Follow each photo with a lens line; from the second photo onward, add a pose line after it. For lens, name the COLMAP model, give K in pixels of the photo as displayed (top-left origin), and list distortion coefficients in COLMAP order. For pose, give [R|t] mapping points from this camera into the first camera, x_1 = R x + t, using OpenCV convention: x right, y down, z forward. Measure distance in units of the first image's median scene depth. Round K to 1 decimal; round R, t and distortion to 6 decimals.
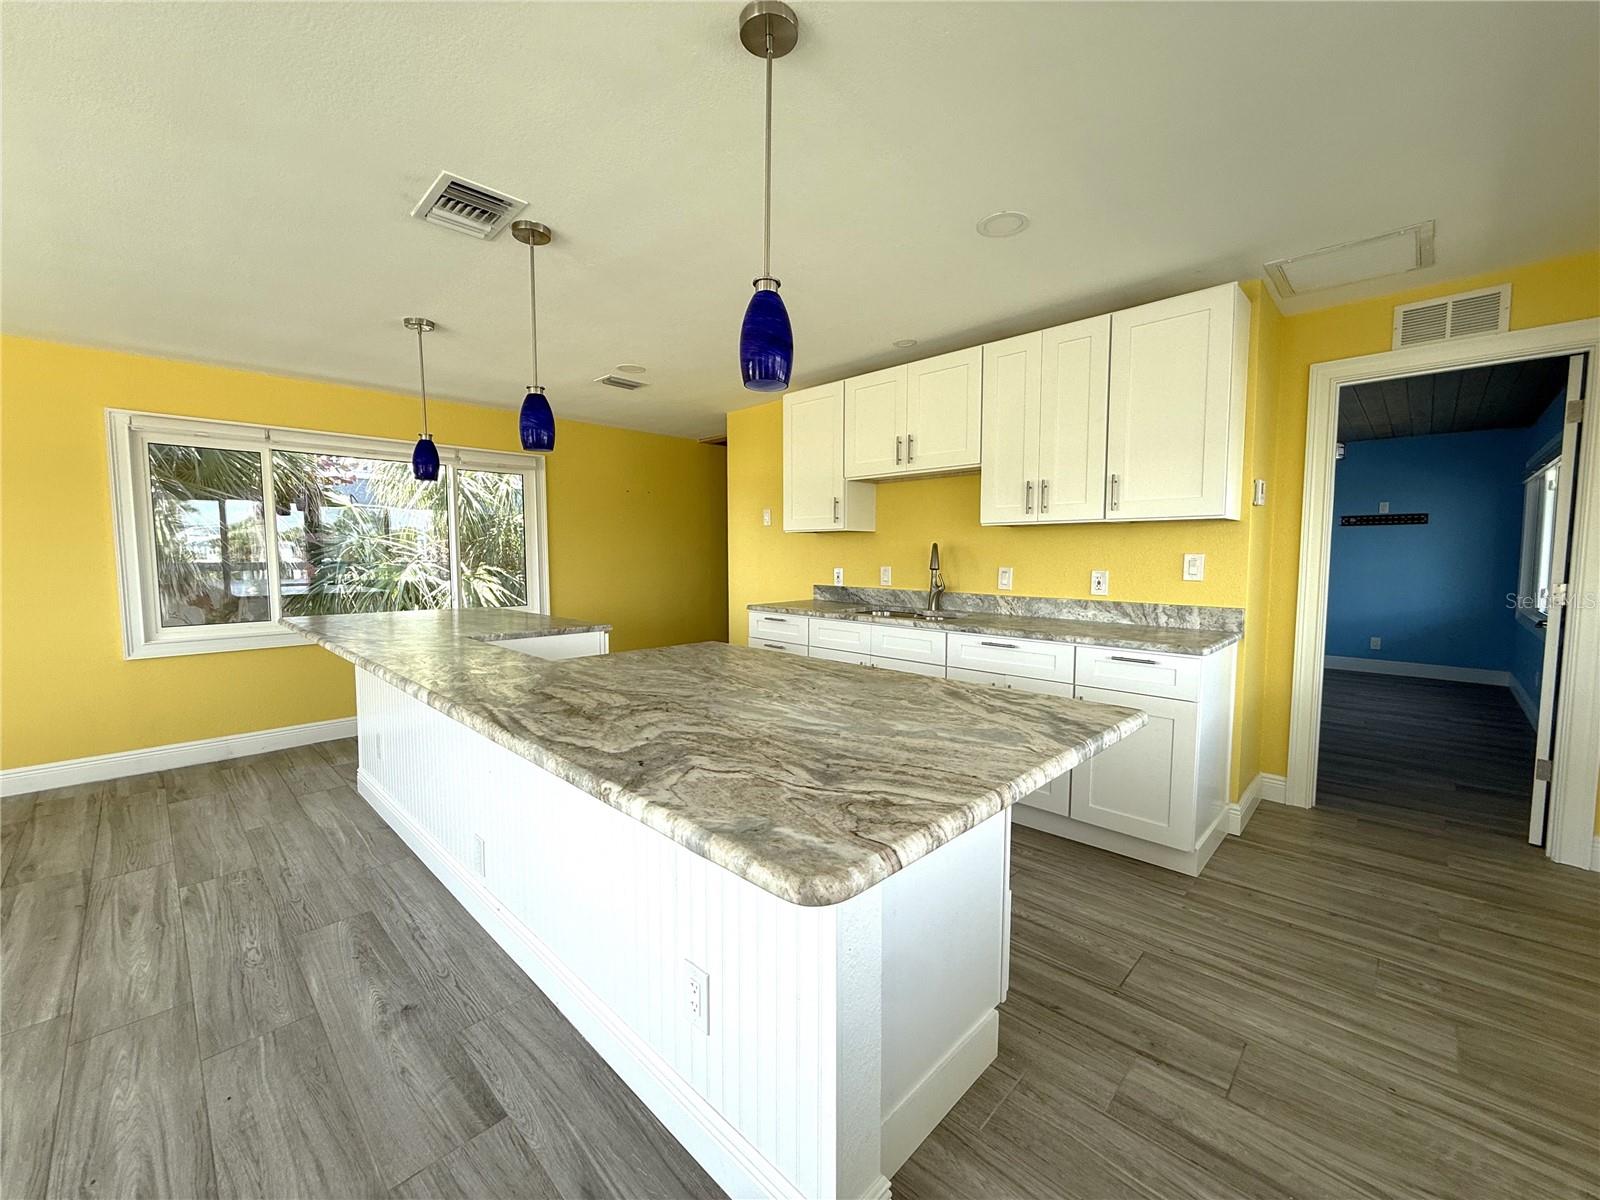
lens RADIAL K [[641.2, 0, 797.7], [0, 641.2, 598.9], [0, 0, 1]] dist [0.001741, 0.000467]
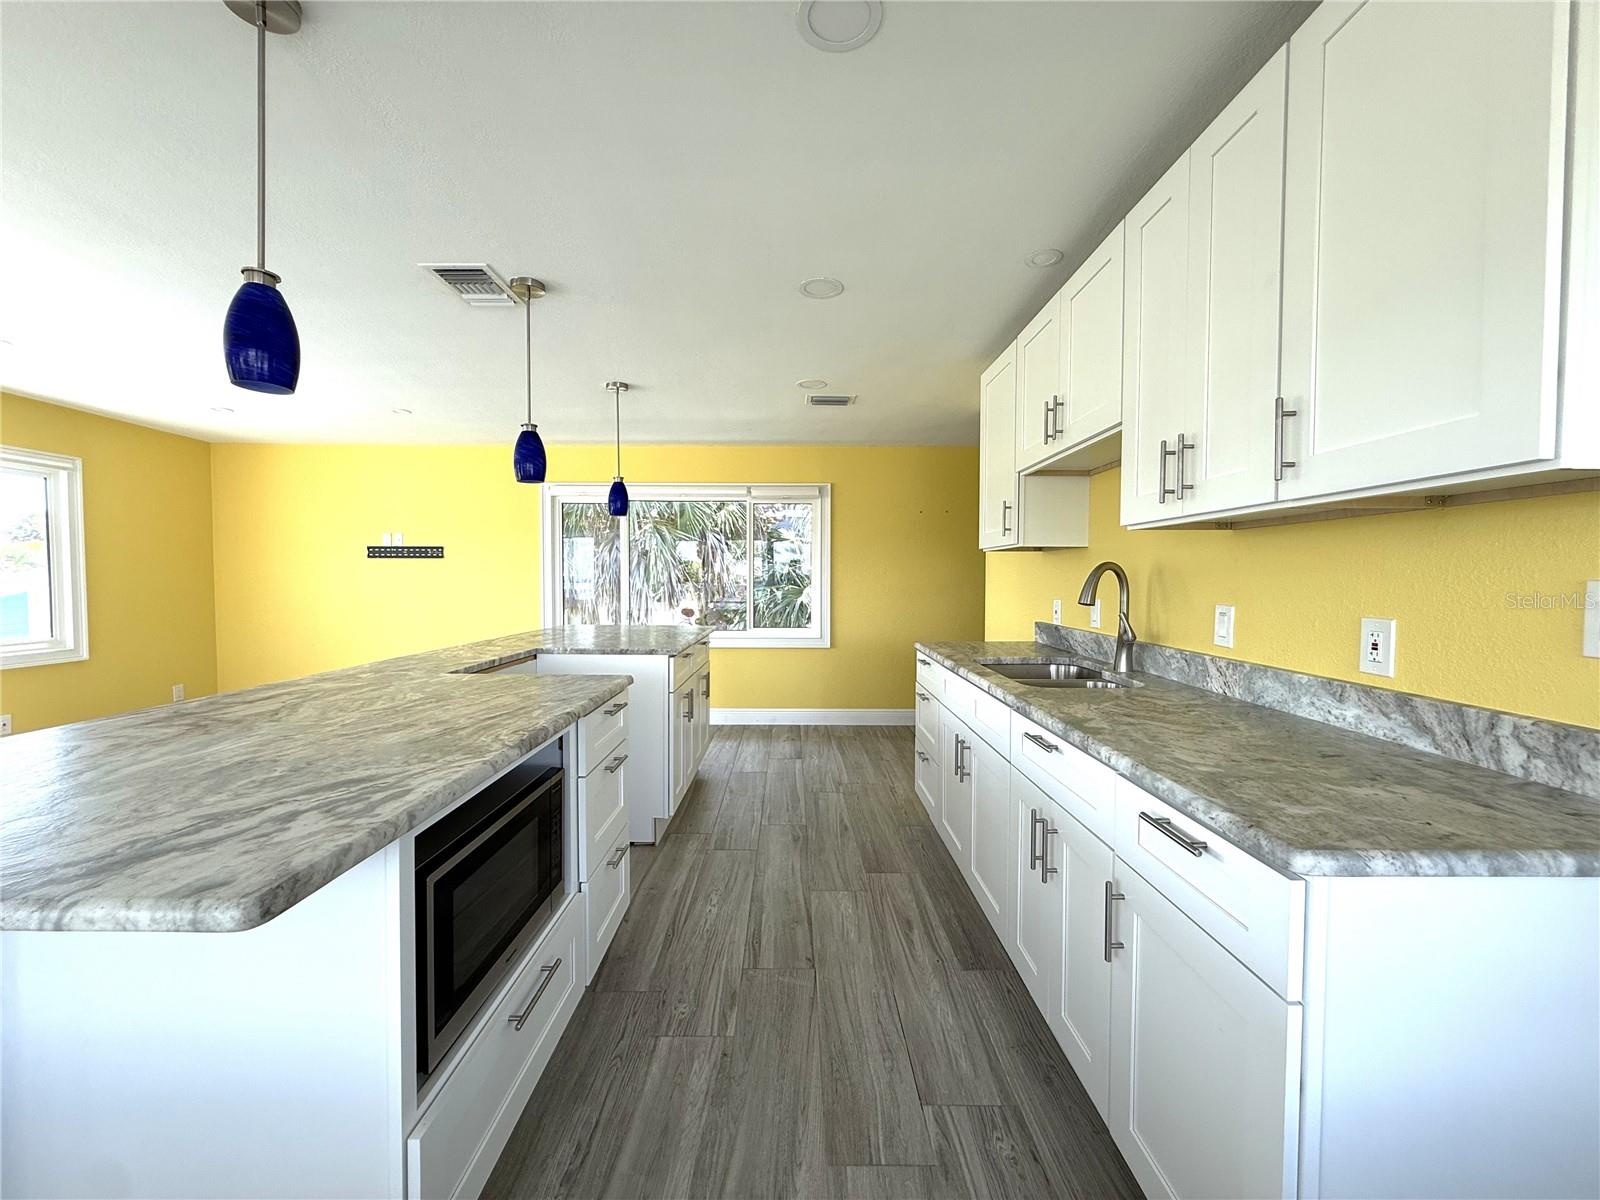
lens RADIAL K [[641.2, 0, 798.6], [0, 641.2, 597.9], [0, 0, 1]] dist [0.001741, 0.000467]
pose [[0.703923, 0.024163, -0.709866, 0.497138], [-0.055400, 0.998244, -0.020957, -0.026506], [0.708113, 0.054078, 0.704025, 0.404473]]
